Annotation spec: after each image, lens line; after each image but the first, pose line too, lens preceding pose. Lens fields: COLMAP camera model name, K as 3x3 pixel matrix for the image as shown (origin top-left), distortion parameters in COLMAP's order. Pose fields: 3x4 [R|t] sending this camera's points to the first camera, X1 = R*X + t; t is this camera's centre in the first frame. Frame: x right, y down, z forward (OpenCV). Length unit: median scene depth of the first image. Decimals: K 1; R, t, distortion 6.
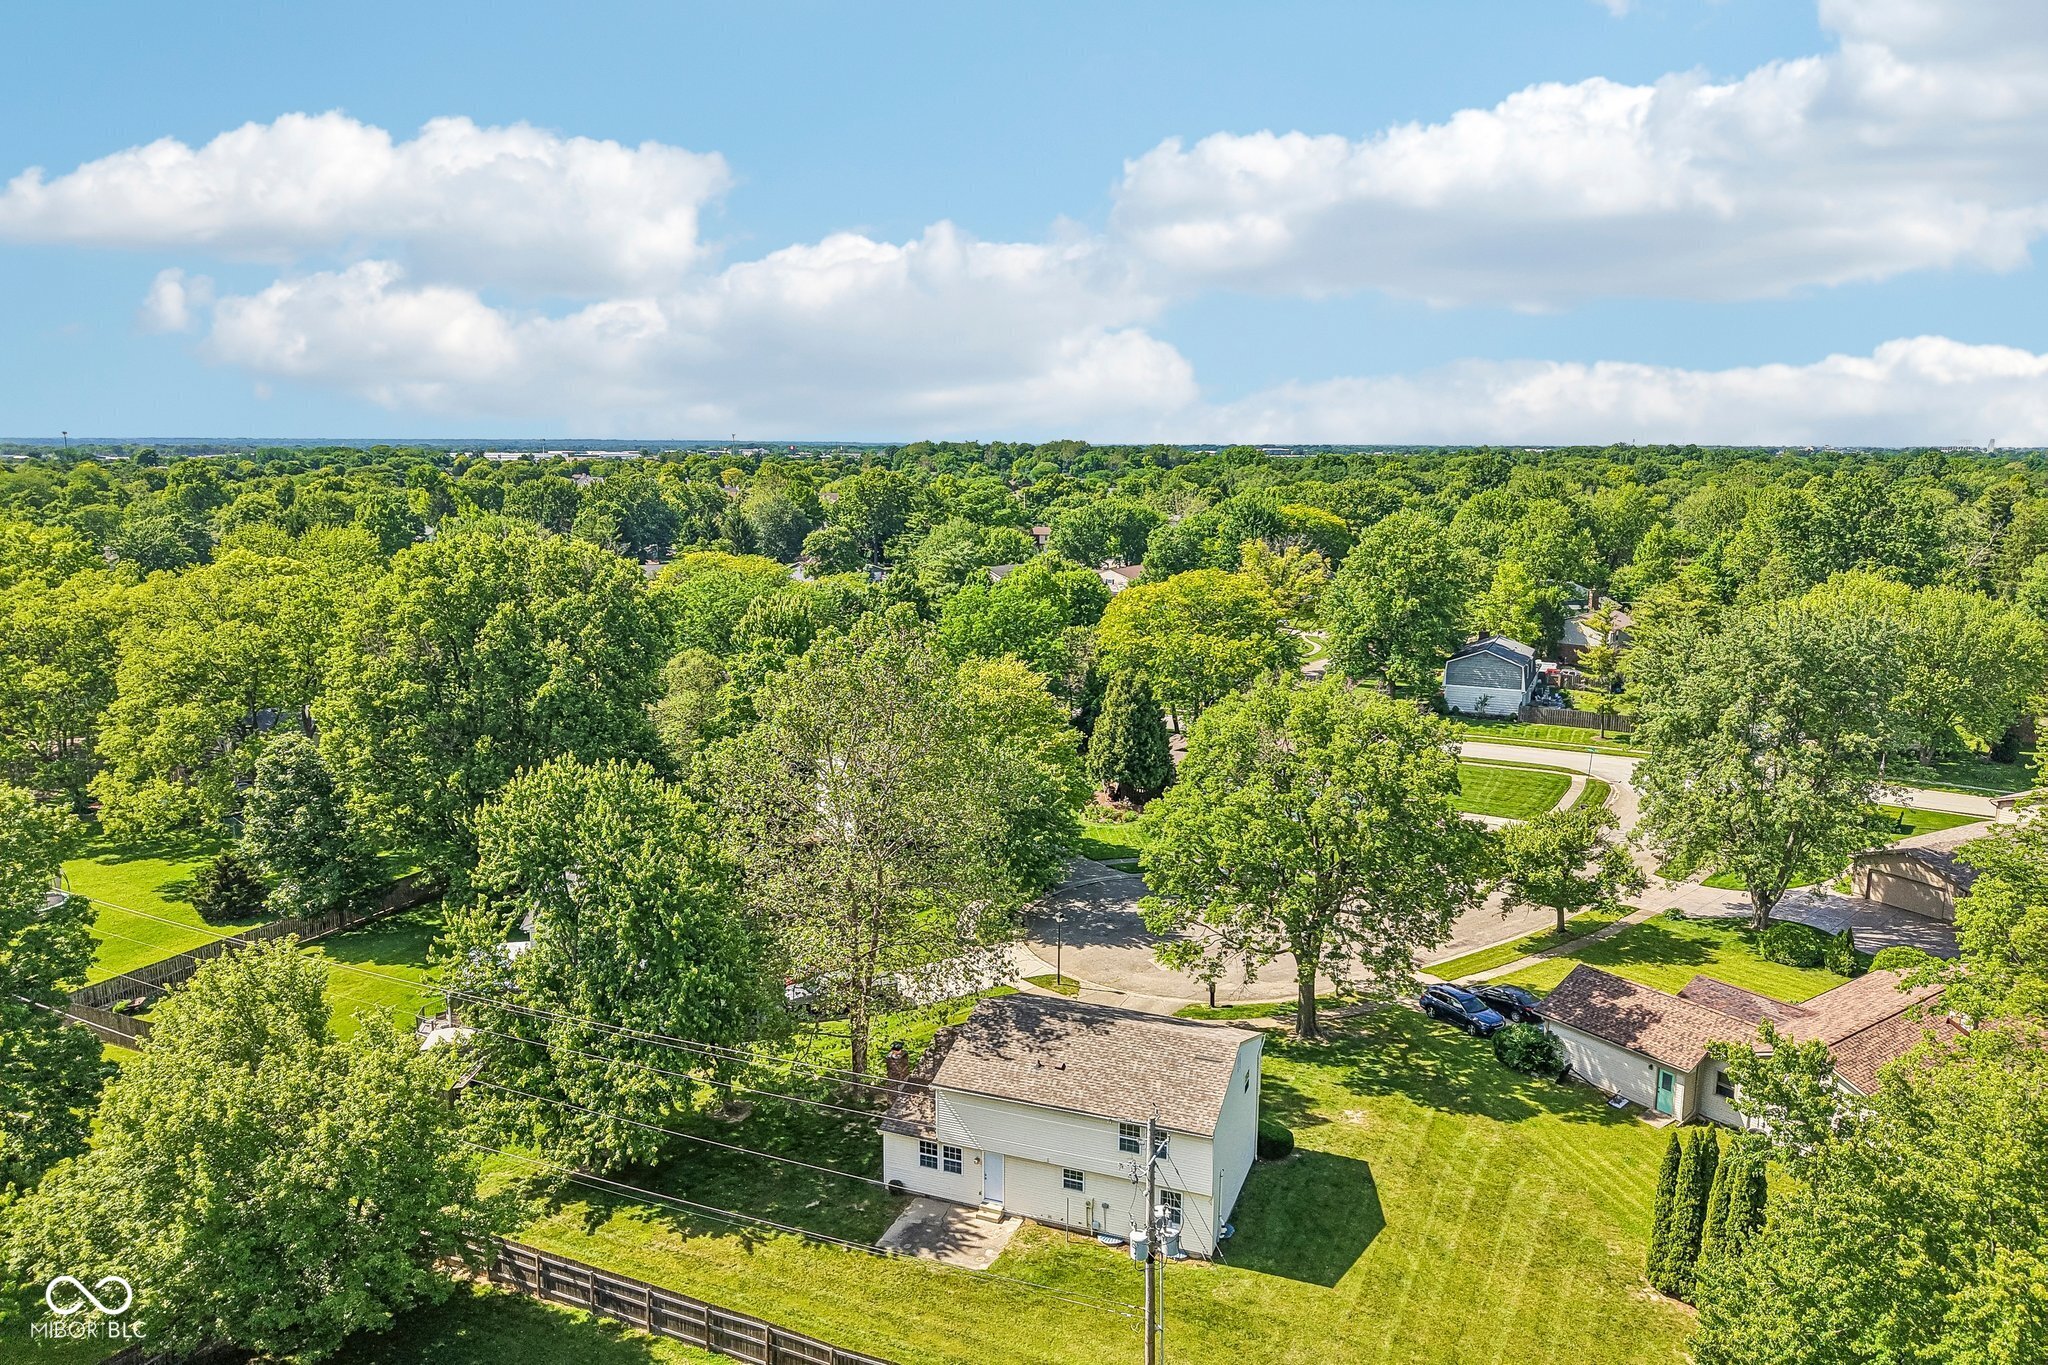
lens RADIAL K [[1367.7, 0, 1035.5], [0, 1367.7, 683.2], [0, 0, 1]] dist [0.020373, -0.026422]
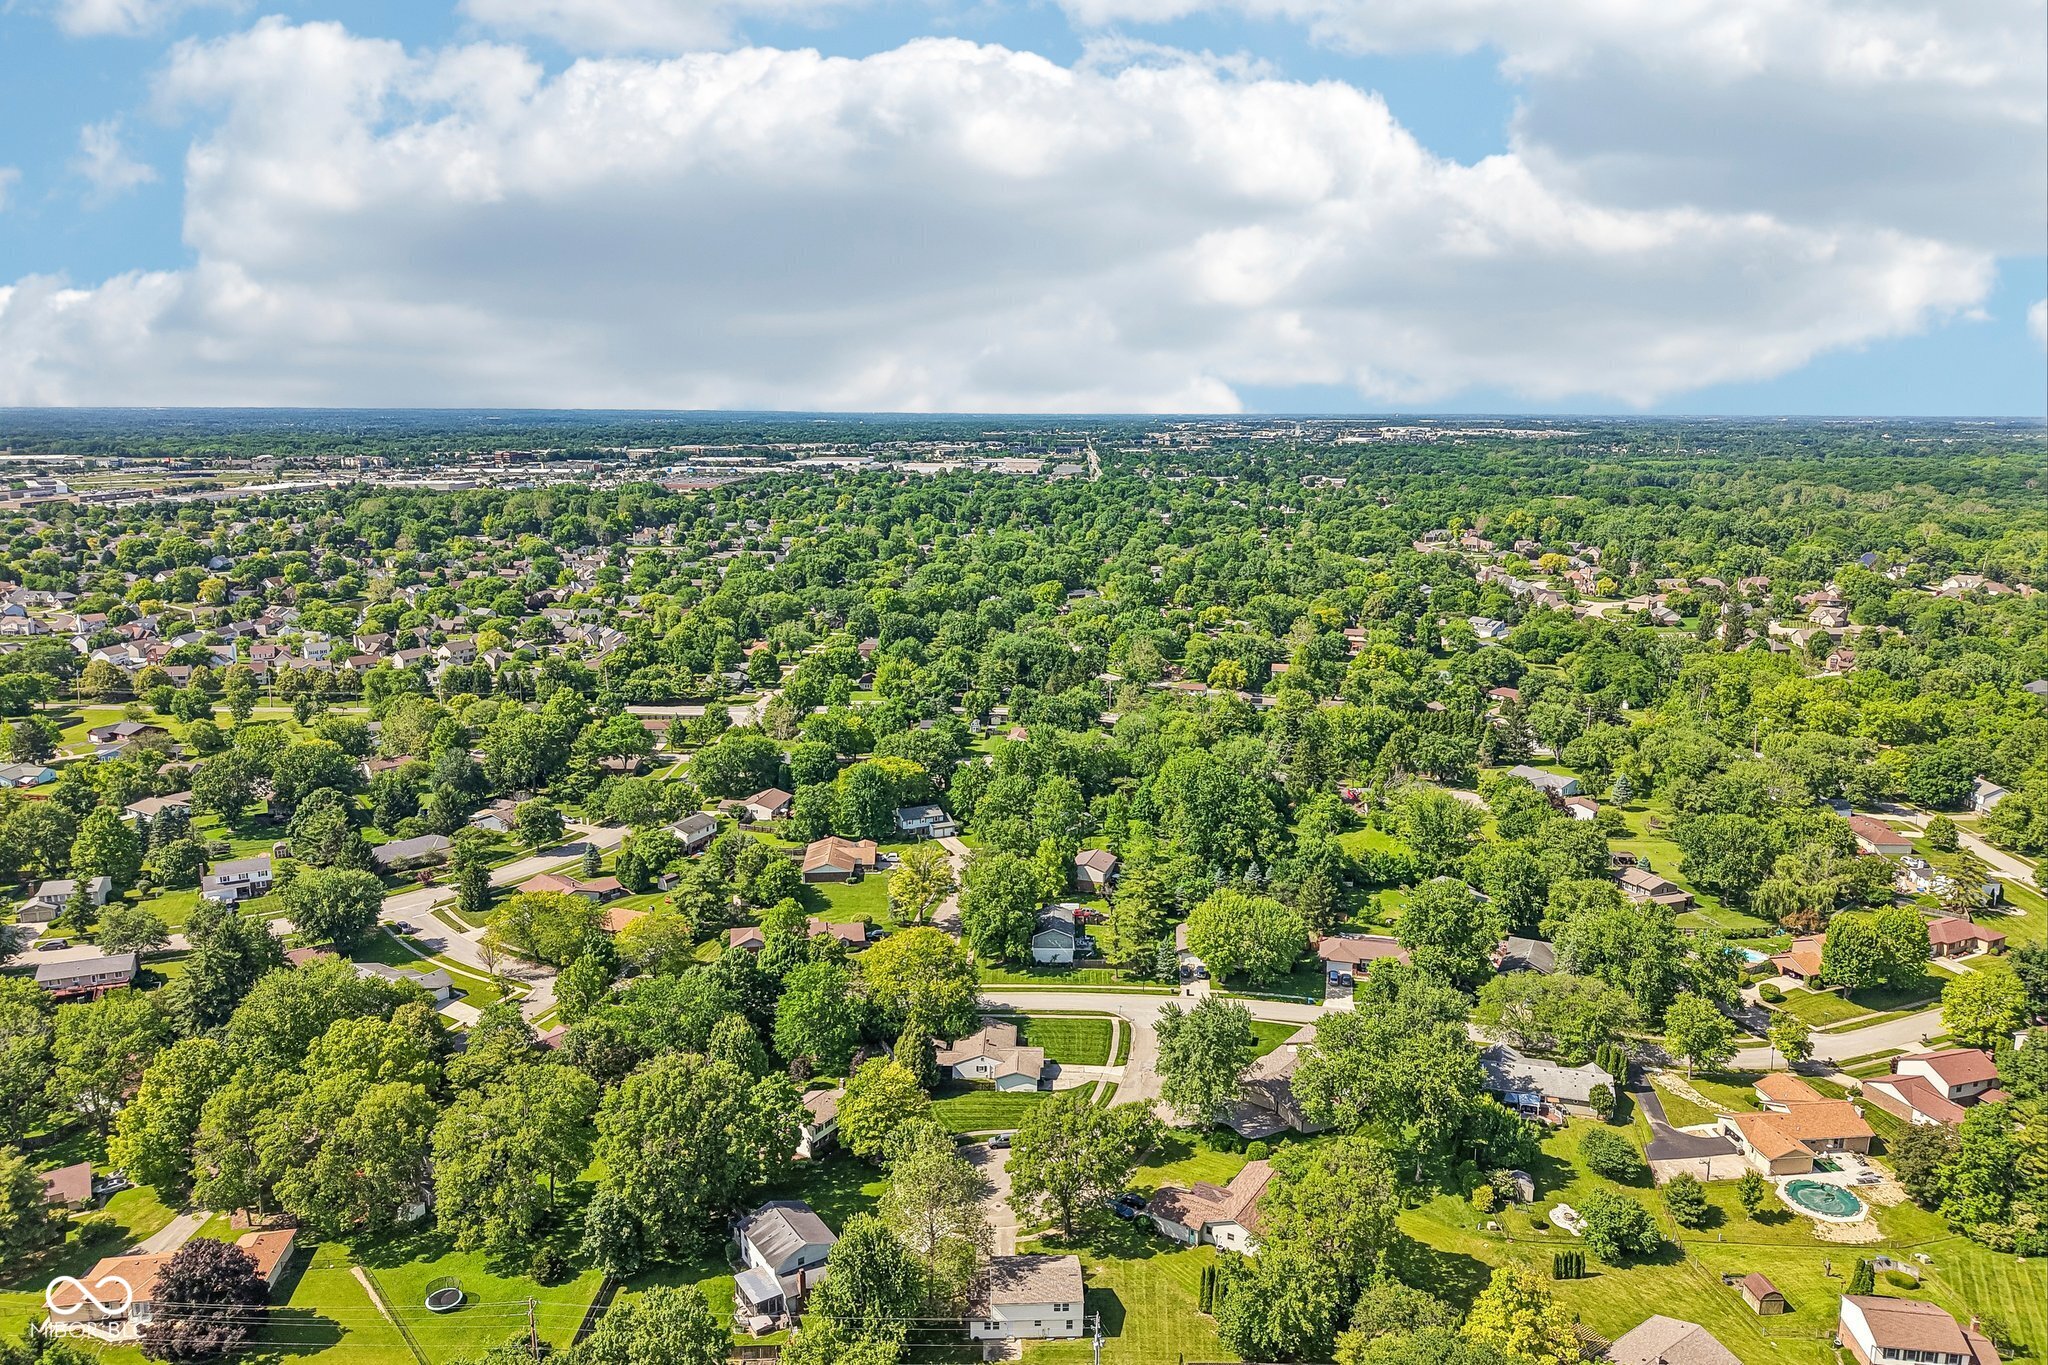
lens RADIAL K [[1355.3, 0, 1017.0], [0, 1355.3, 686.4], [0, 0, 1]] dist [0.026260, -0.021719]
pose [[0.921265, -0.085858, 0.379339, -1.040694], [0.075433, 0.996254, 0.042289, -1.191612], [-0.381549, -0.010345, 0.924291, -1.802272]]
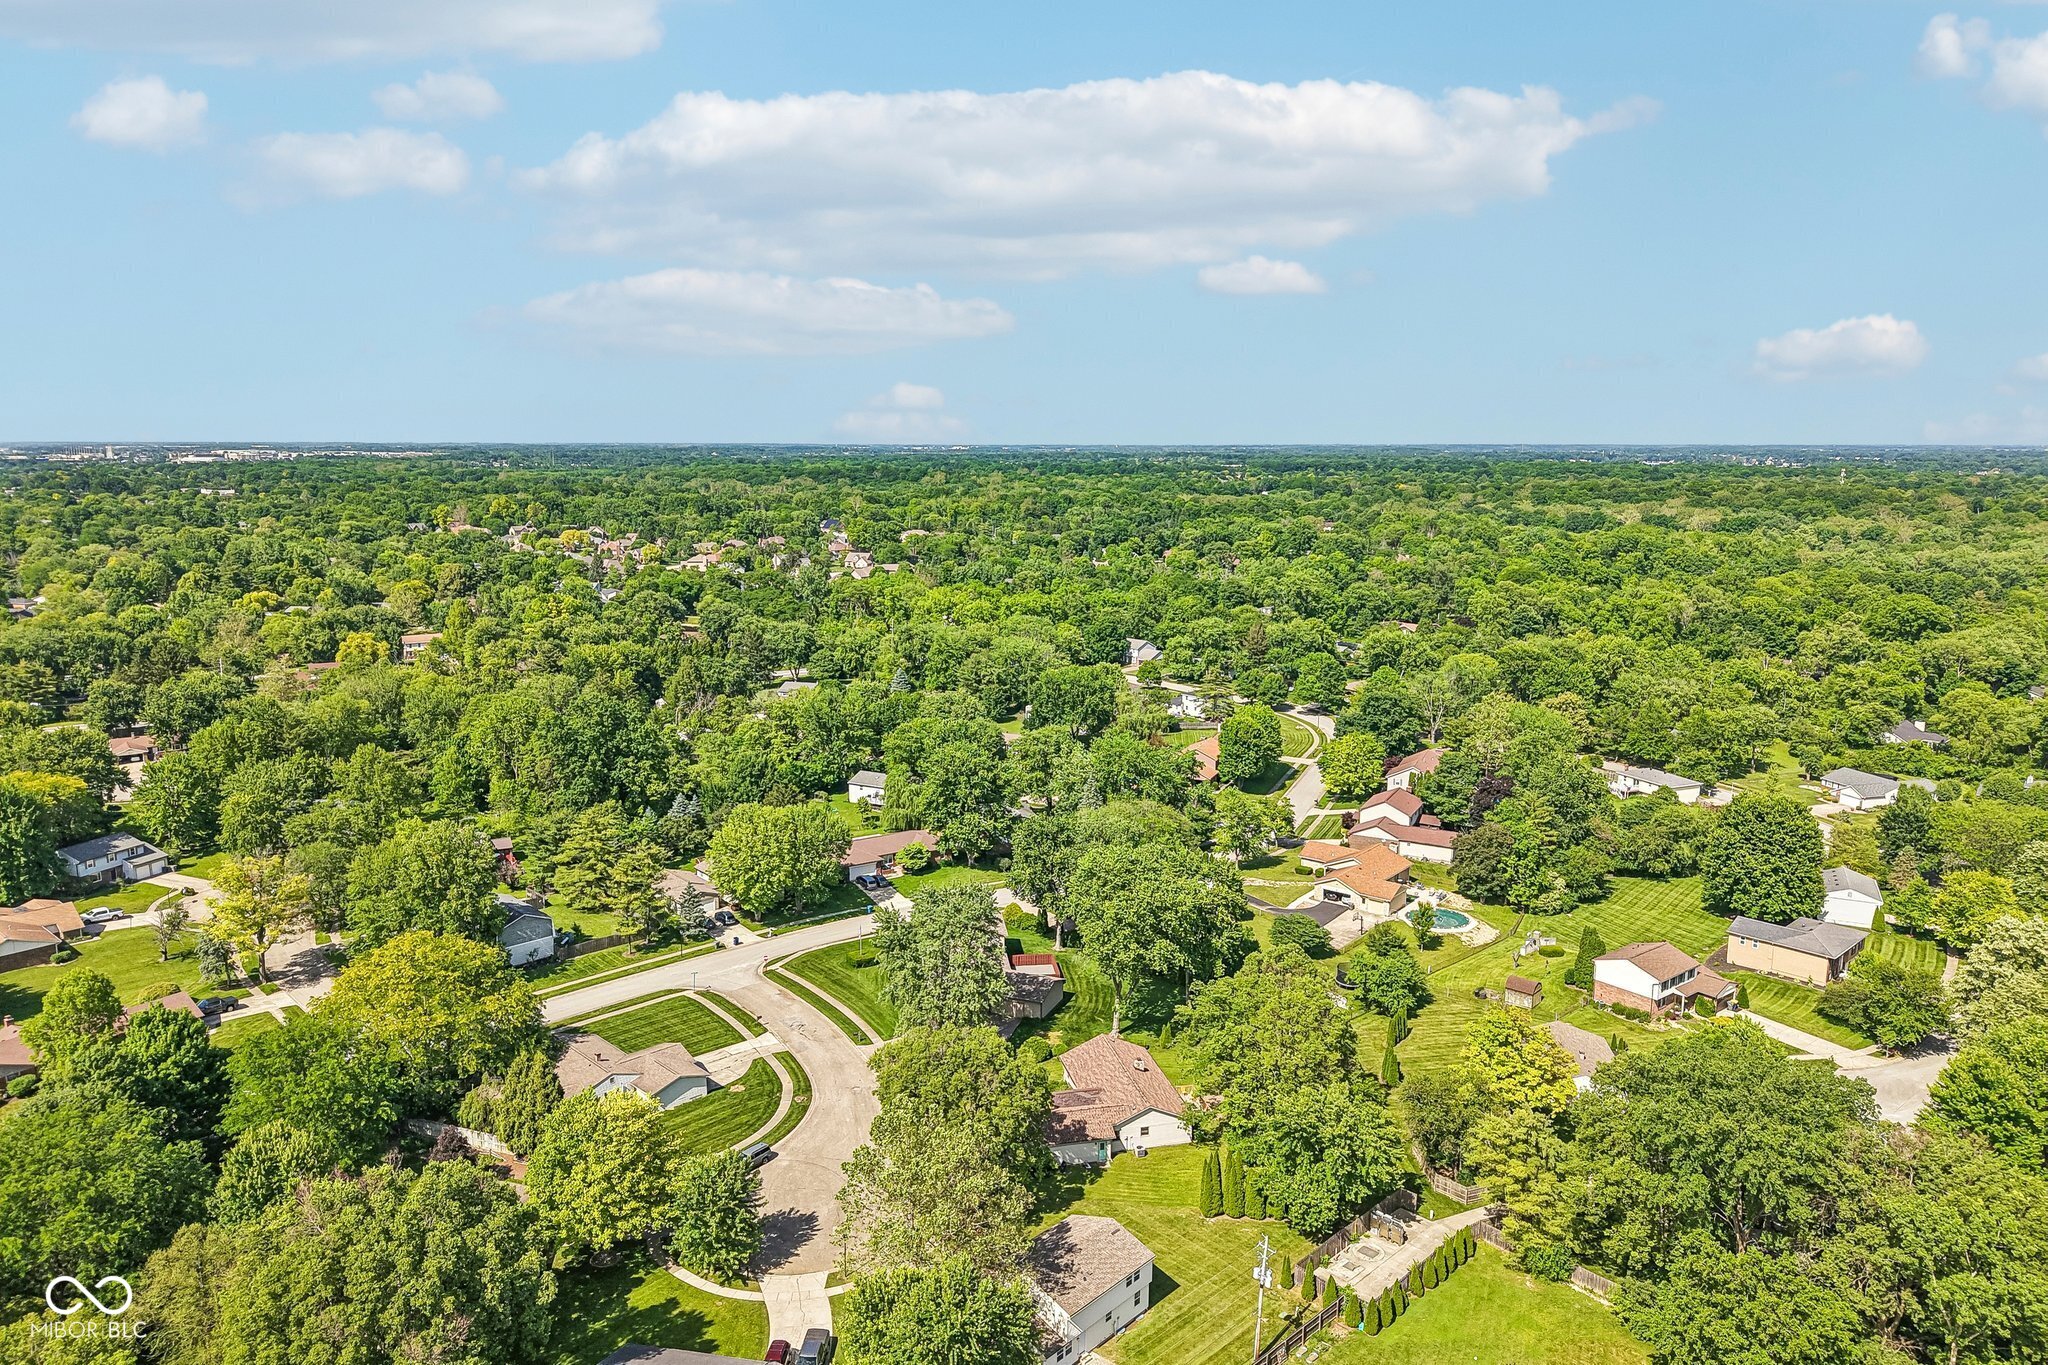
lens RADIAL K [[1362.4, 0, 1018.7], [0, 1362.4, 688.9], [0, 0, 1]] dist [0.001952, -0.000153]
pose [[0.368735, -0.174955, 0.912921, -1.750828], [0.164140, 0.978949, 0.121311, -0.863476], [-0.914928, 0.105115, 0.389690, 0.173186]]
